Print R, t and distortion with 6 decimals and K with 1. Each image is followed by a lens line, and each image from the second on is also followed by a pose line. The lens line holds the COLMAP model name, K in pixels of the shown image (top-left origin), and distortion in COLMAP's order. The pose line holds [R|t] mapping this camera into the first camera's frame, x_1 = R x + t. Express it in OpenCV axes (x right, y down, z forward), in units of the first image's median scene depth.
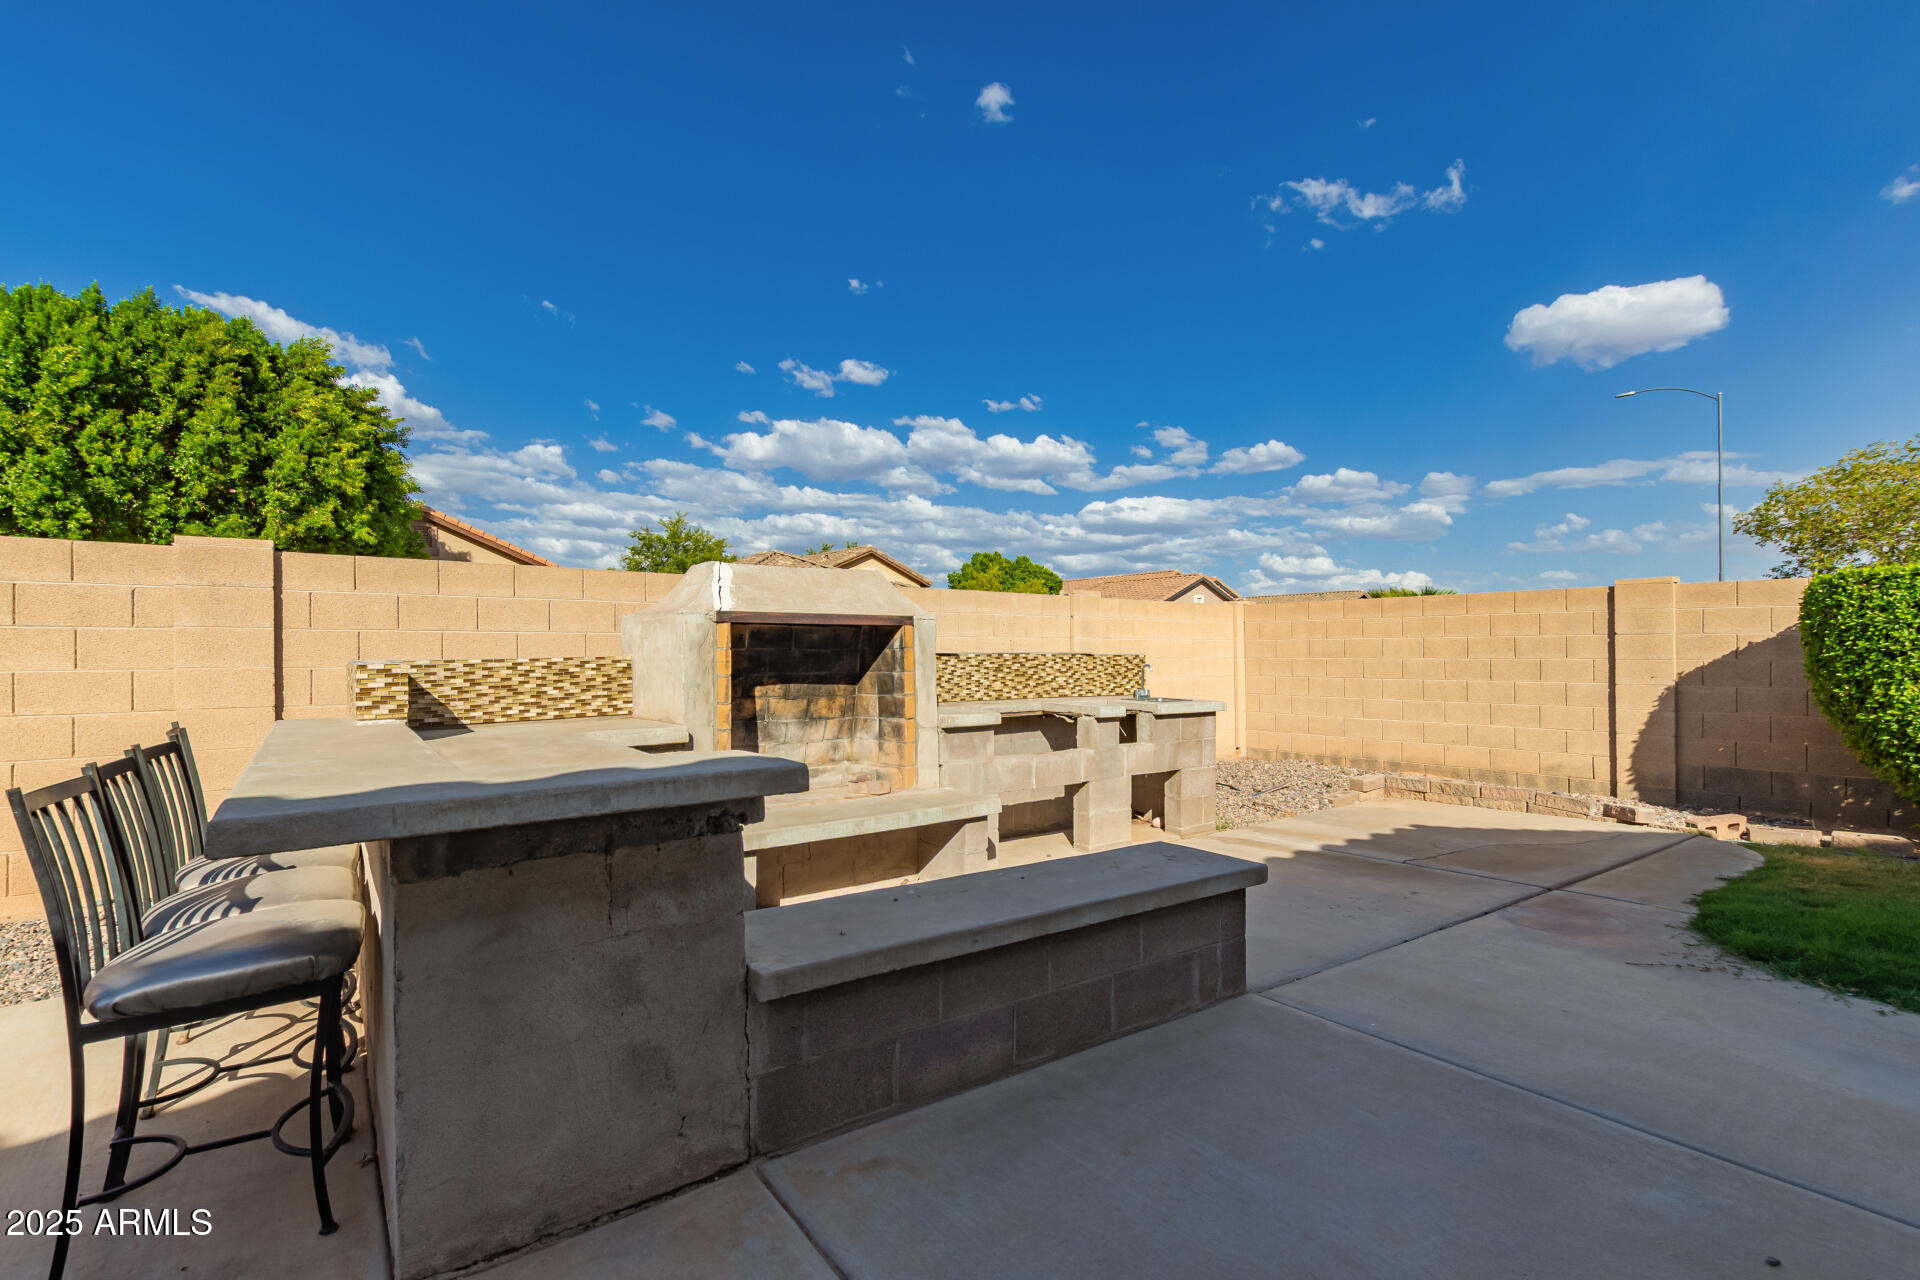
lens RADIAL K [[894.3, 0, 966.3], [0, 894.3, 665.3], [0, 0, 1]] dist [0.000291, 0.017076]
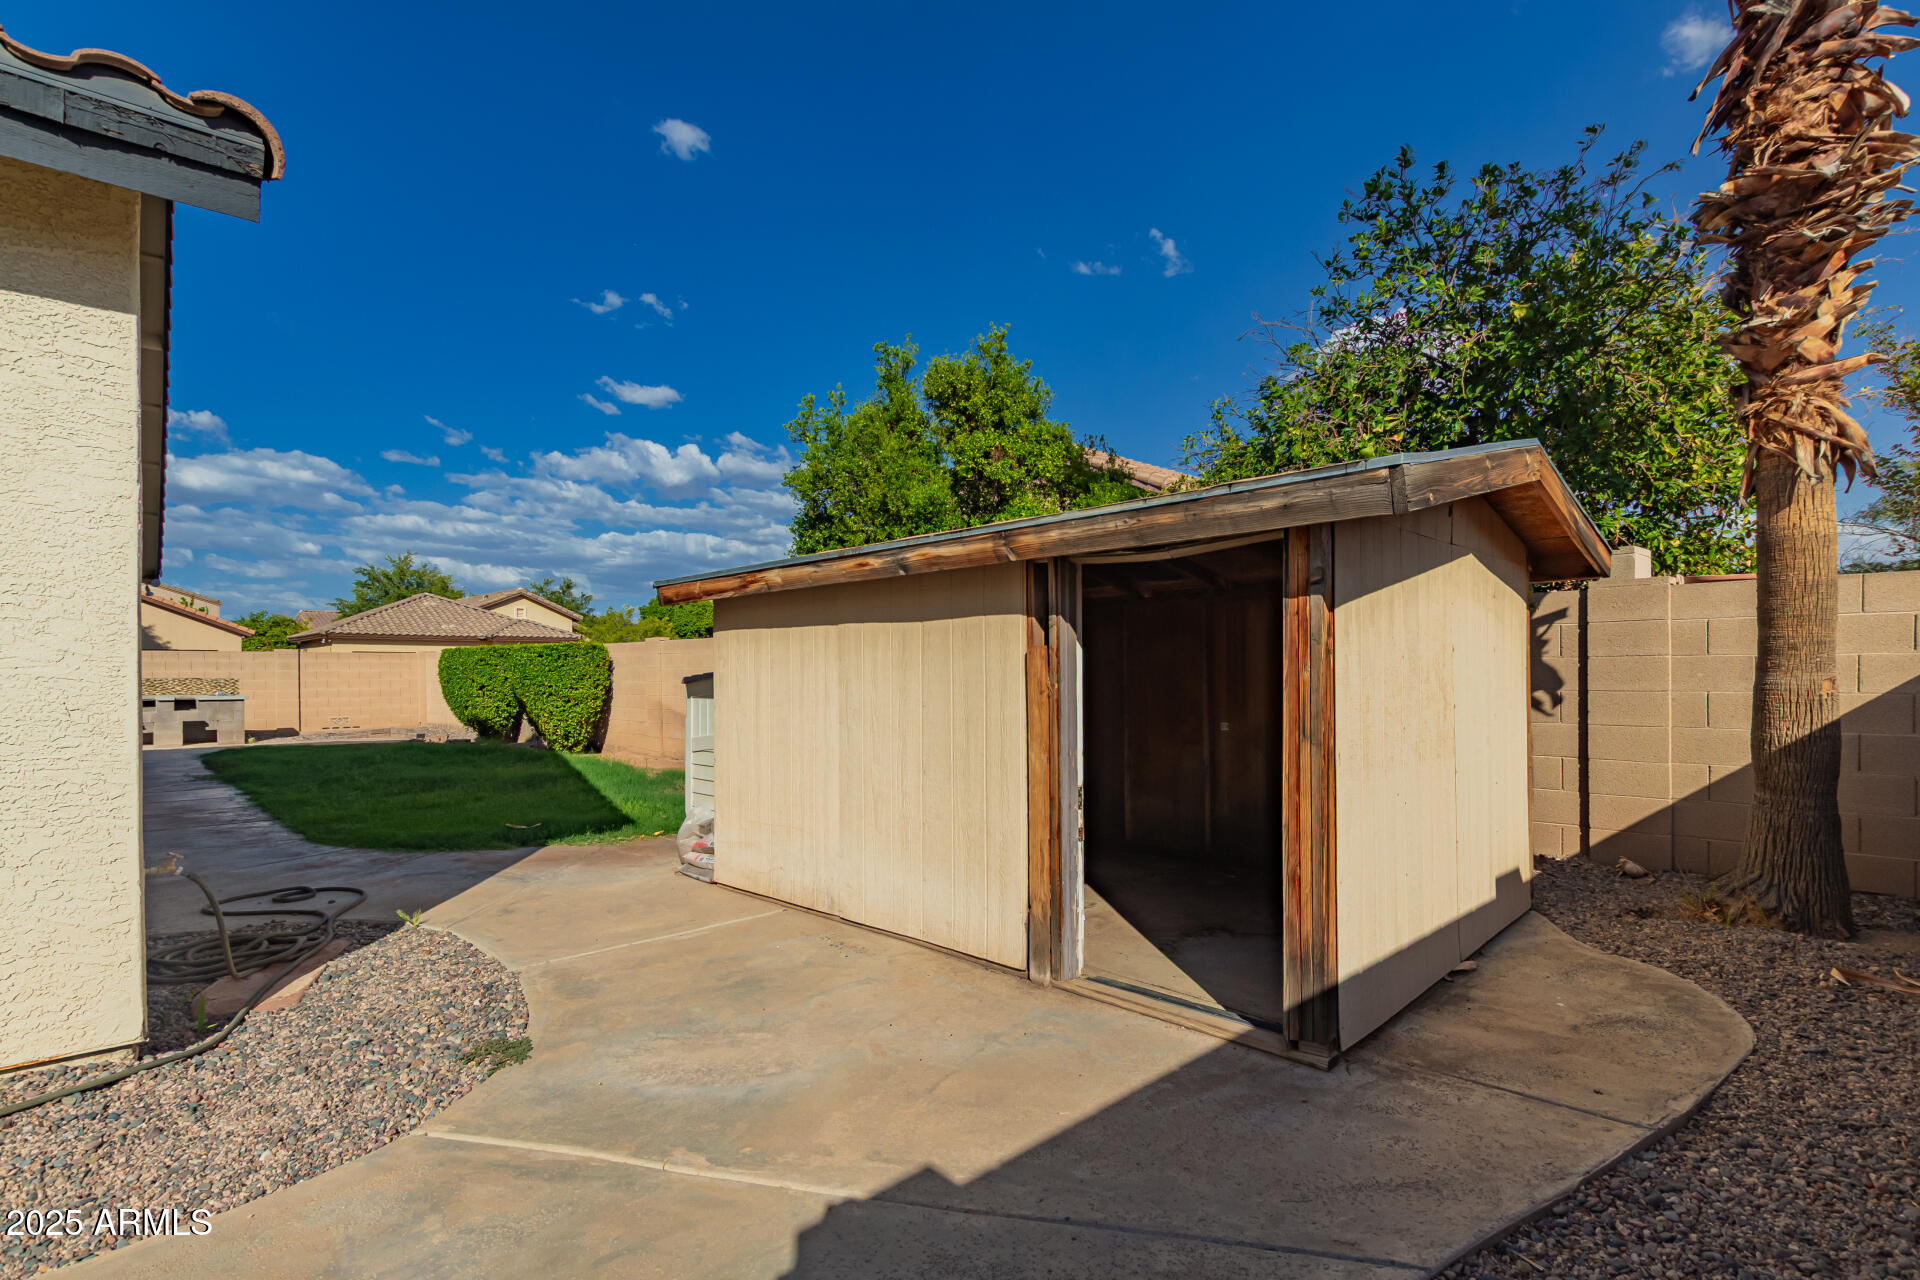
lens RADIAL K [[894.3, 0, 966.3], [0, 894.3, 665.3], [0, 0, 1]] dist [0.000291, 0.017076]
pose [[0.990878, -0.002659, 0.134732, 2.352774], [0.005627, 0.999750, -0.021653, 0.021350], [-0.134641, 0.022214, 0.990645, -2.252657]]
